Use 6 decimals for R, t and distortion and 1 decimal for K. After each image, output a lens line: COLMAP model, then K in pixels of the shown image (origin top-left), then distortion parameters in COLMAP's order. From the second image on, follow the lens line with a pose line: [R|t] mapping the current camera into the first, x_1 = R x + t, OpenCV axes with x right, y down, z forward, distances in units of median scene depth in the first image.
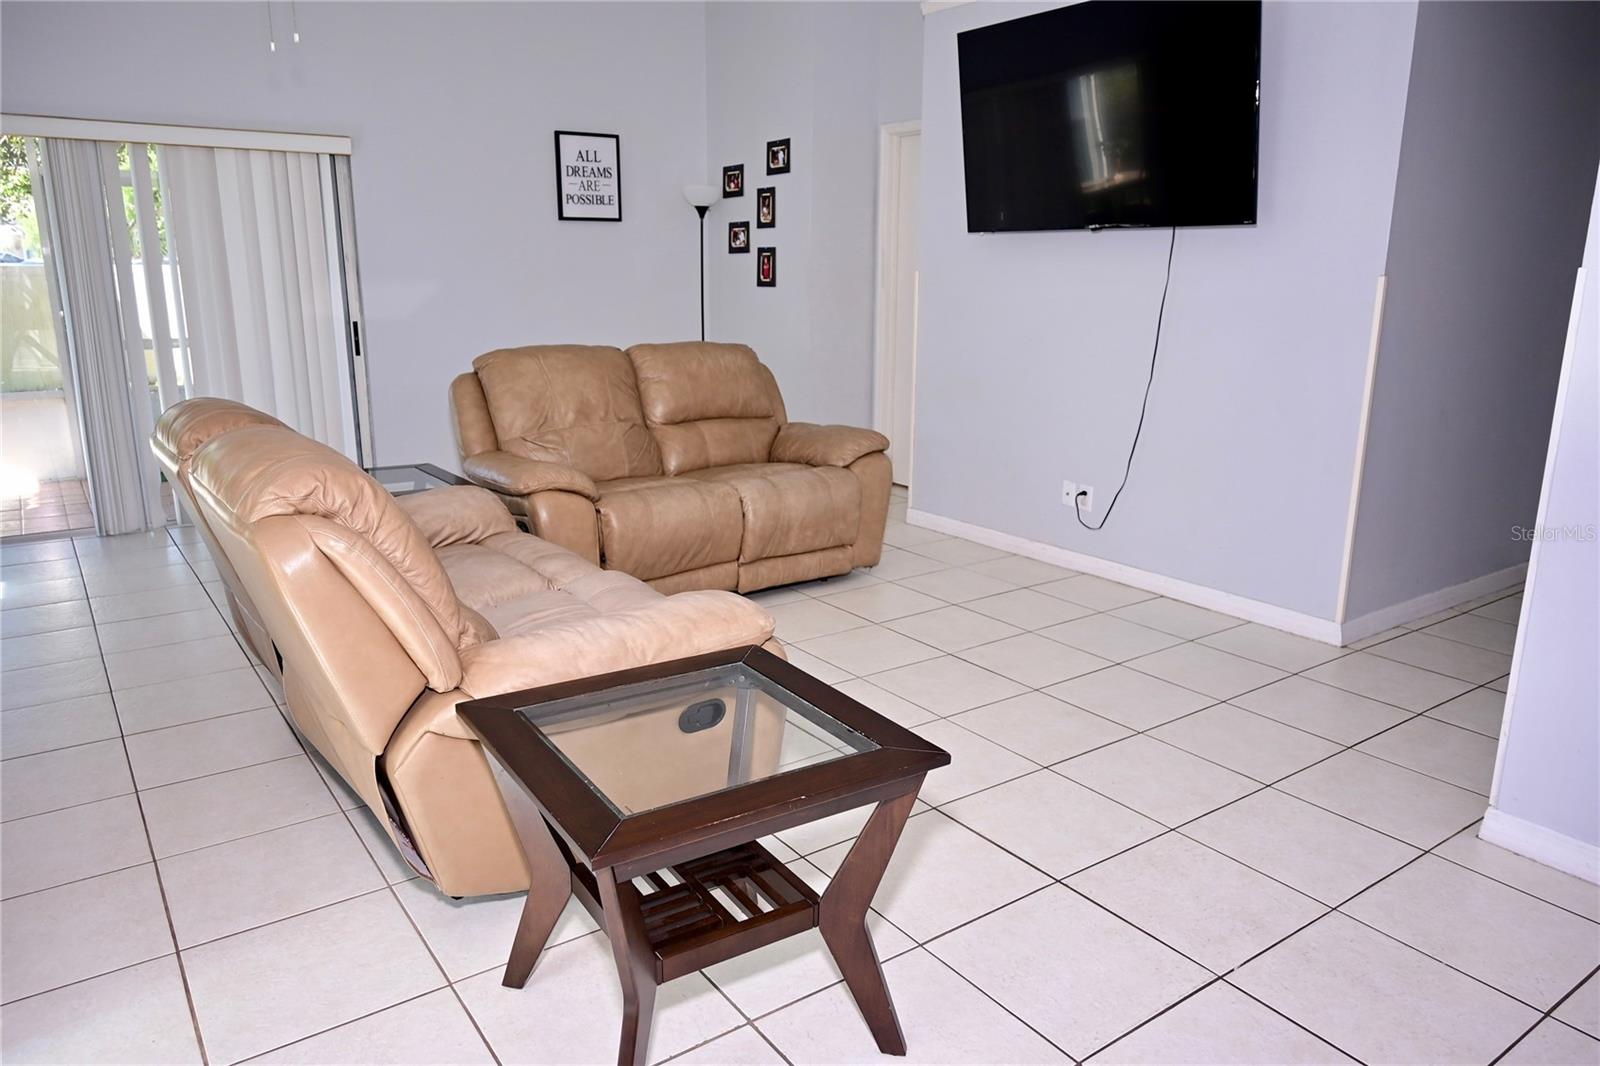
lens RADIAL K [[1089.8, 0, 801.2], [0, 1089.8, 530.7], [0, 0, 1]] dist [-0.006237, 0.002208]
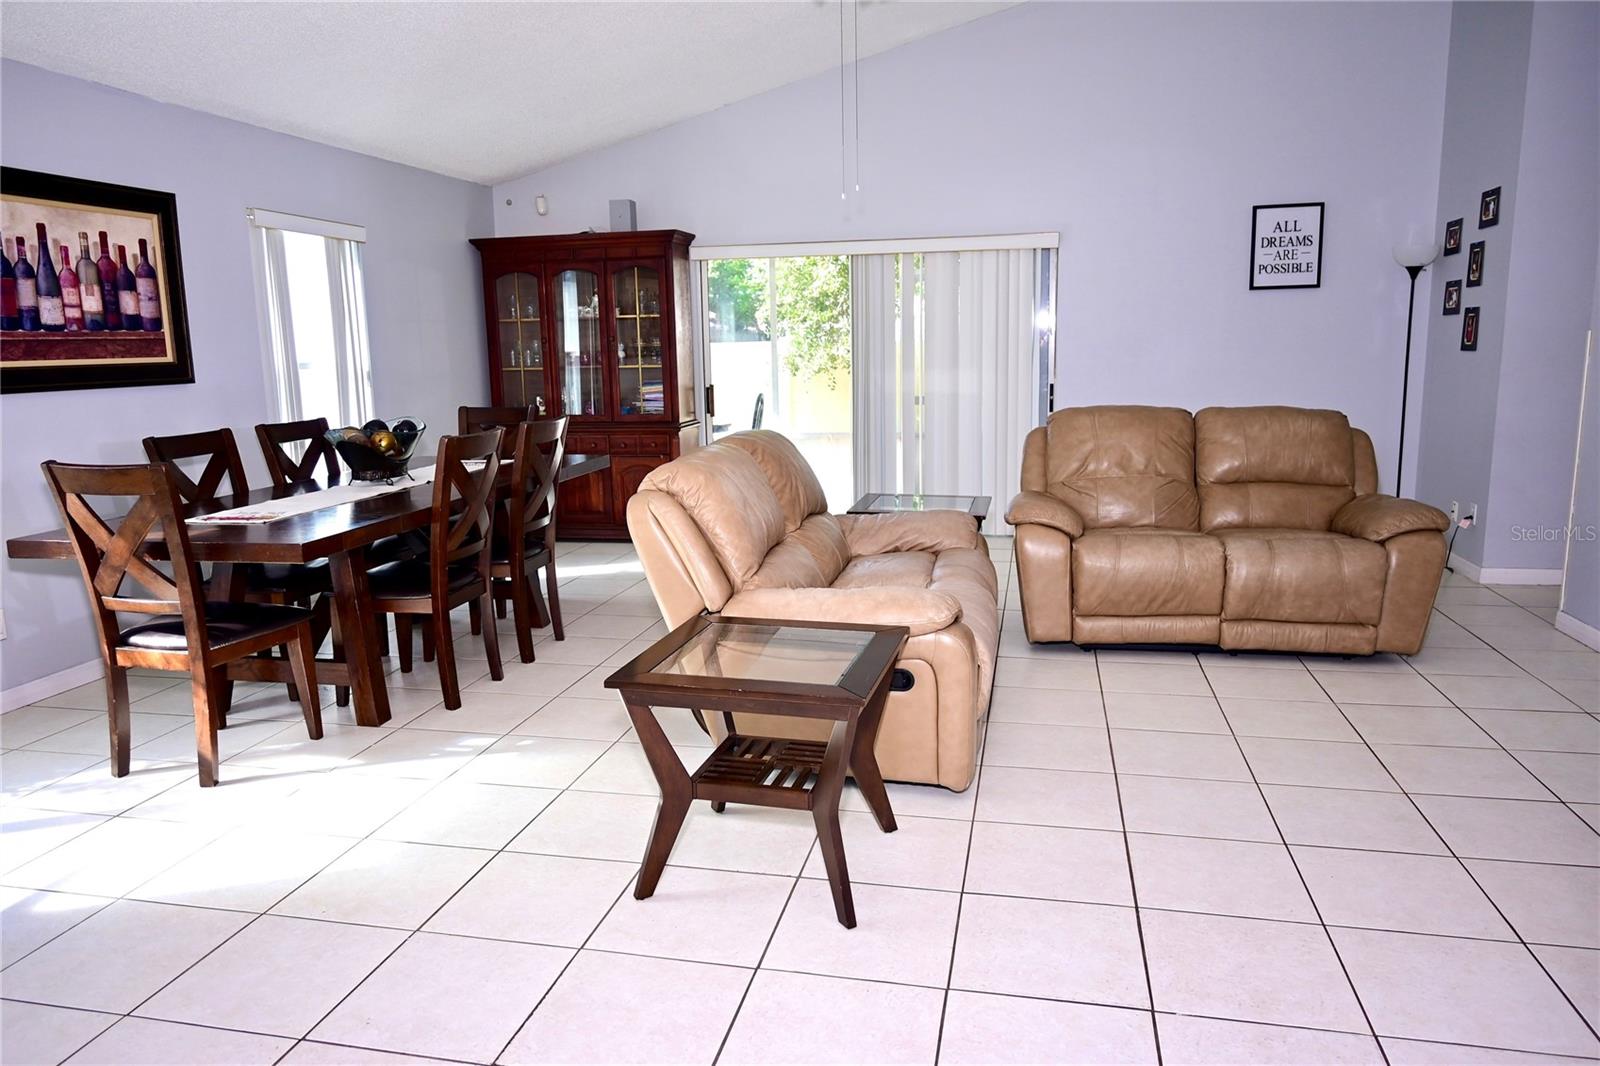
lens RADIAL K [[1095.5, 0, 798.6], [0, 1095.5, 532.6], [0, 0, 1]] dist [-0.000651, -0.000828]
pose [[0.672317, 0.108883, -0.732212, 0.287800], [-0.150646, 0.988550, 0.008678, 0.000400], [0.724773, 0.104471, 0.681021, -0.003055]]
